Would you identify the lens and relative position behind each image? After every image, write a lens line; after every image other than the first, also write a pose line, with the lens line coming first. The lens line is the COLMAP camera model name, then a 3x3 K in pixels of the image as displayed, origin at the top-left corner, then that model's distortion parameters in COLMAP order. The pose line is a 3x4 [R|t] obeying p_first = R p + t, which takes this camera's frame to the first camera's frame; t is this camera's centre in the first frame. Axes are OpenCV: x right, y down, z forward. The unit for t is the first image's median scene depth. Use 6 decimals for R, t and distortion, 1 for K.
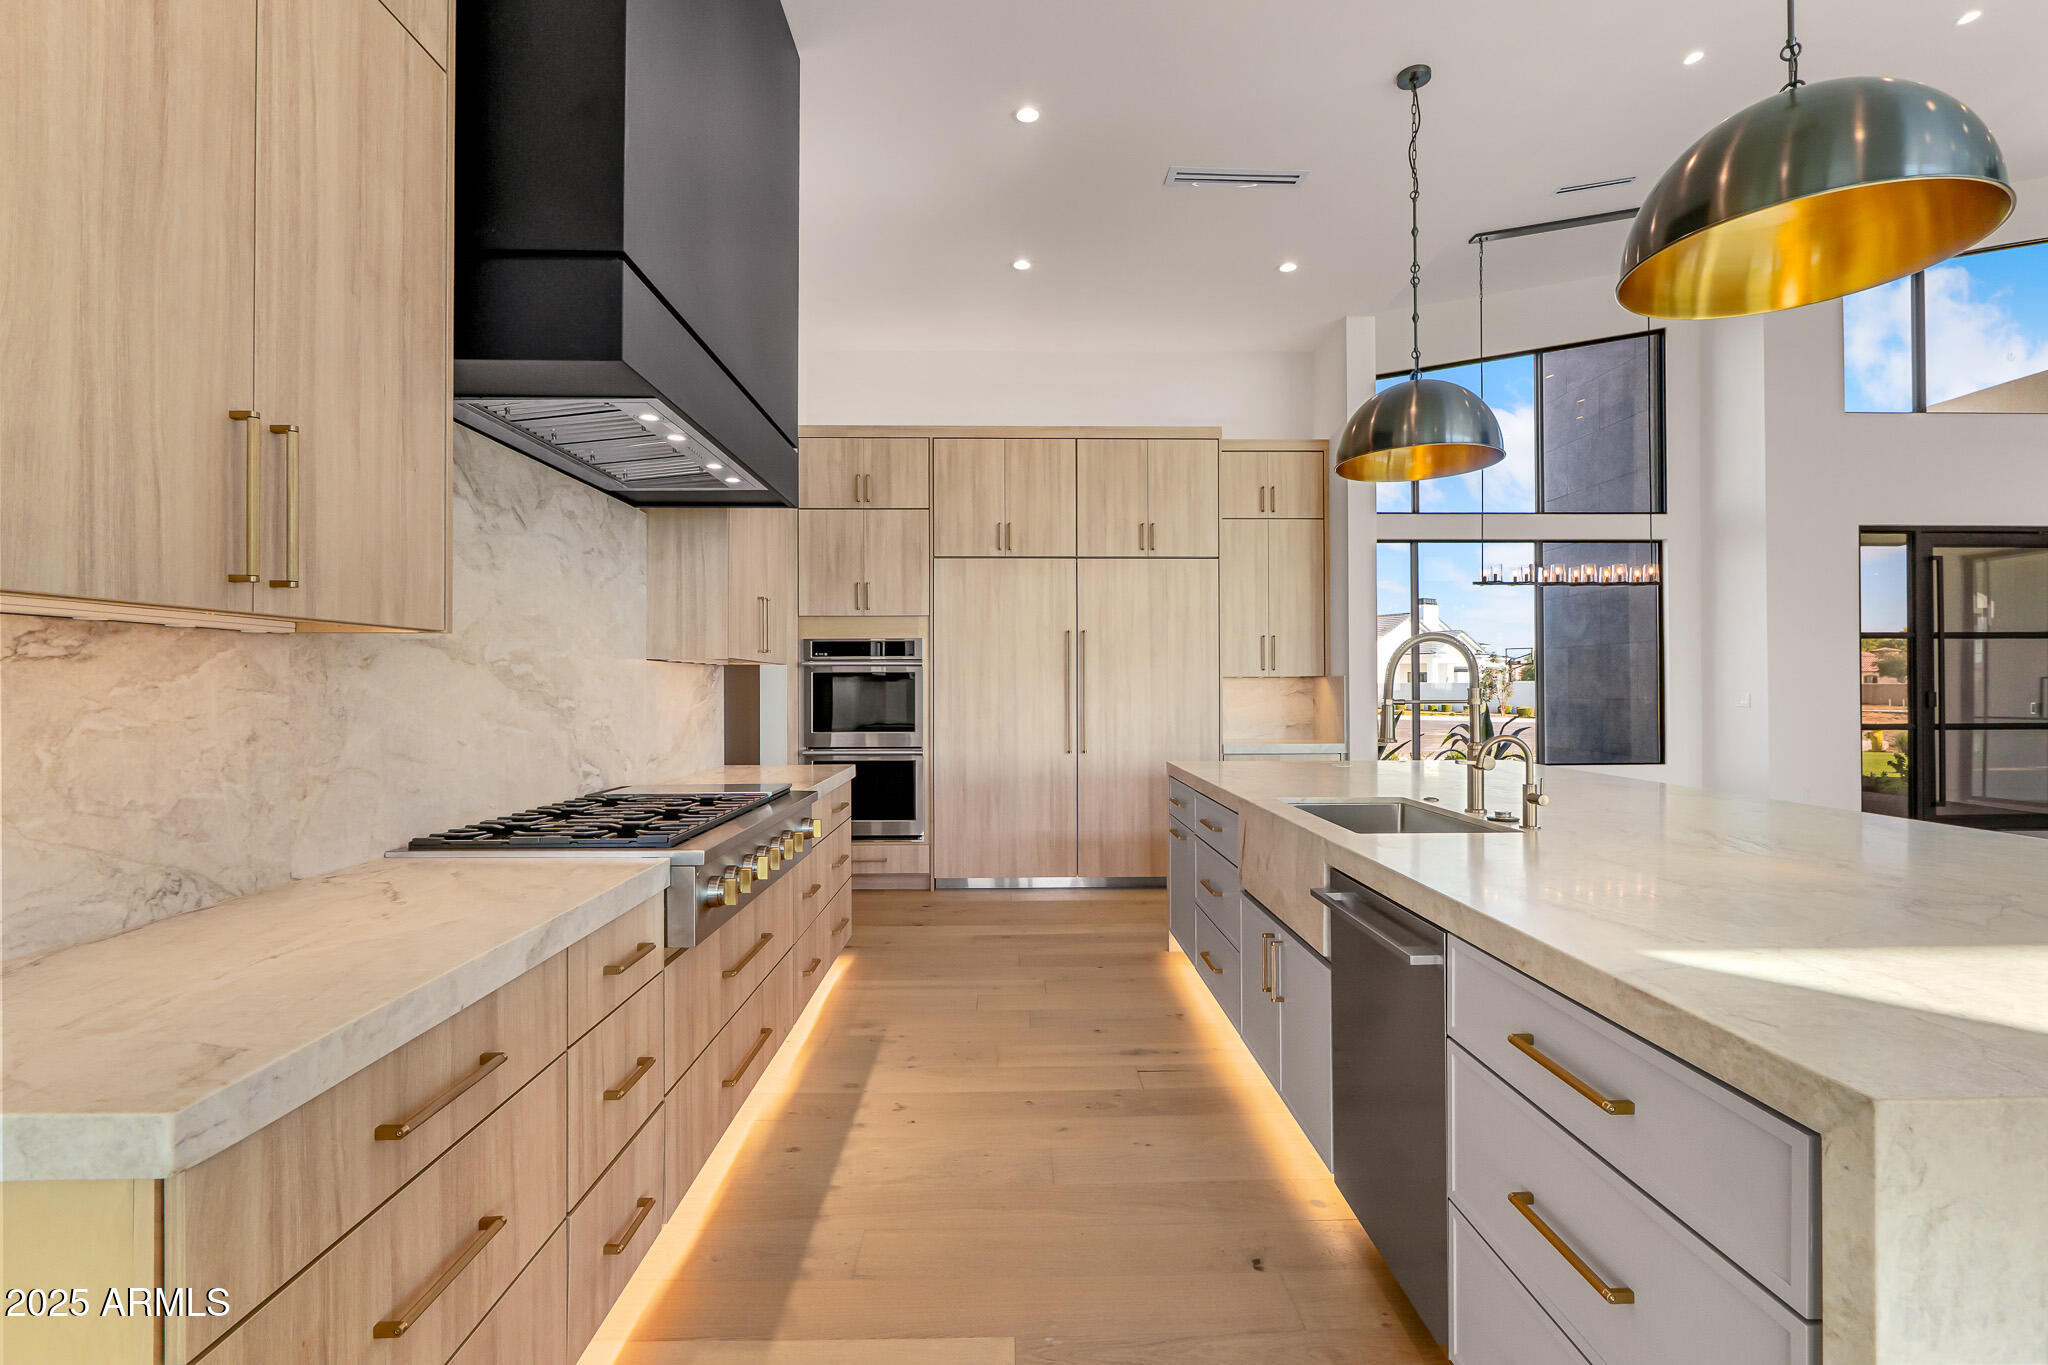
lens RADIAL K [[932.7, 0, 1031.6], [0, 932.7, 680.7], [0, 0, 1]] dist [-0.011426, 0.000016]
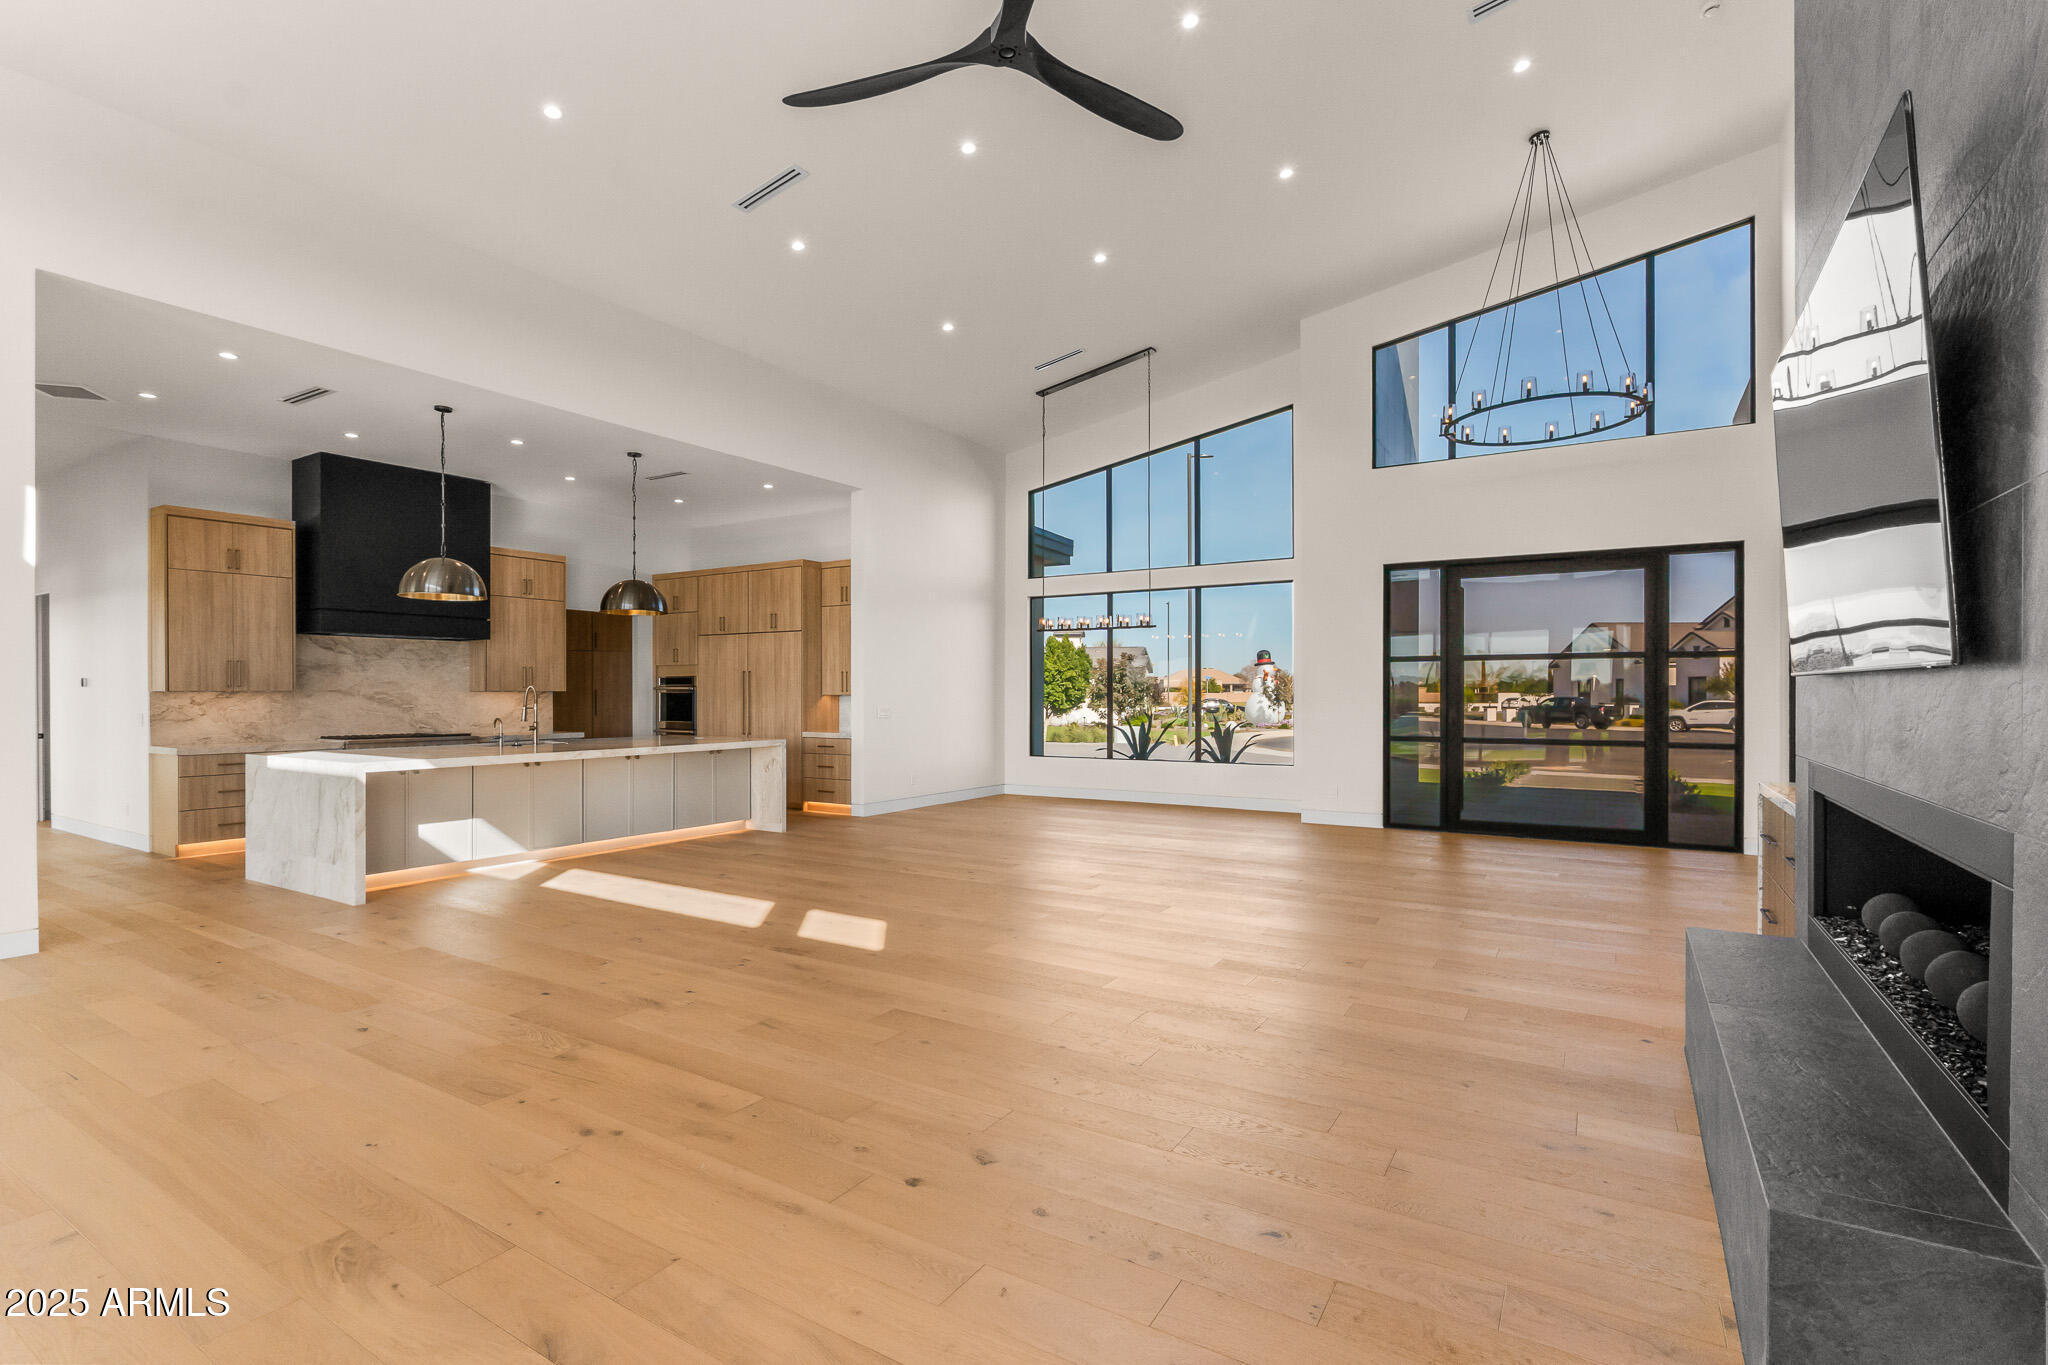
lens RADIAL K [[932.7, 0, 1033.9], [0, 932.7, 691.2], [0, 0, 1]] dist [-0.011426, 0.000016]
pose [[0.842066, 0.002930, -0.539366, 2.587716], [0.001002, 0.999975, 0.006996, -0.039767], [0.539373, -0.006431, 0.842042, -0.497974]]
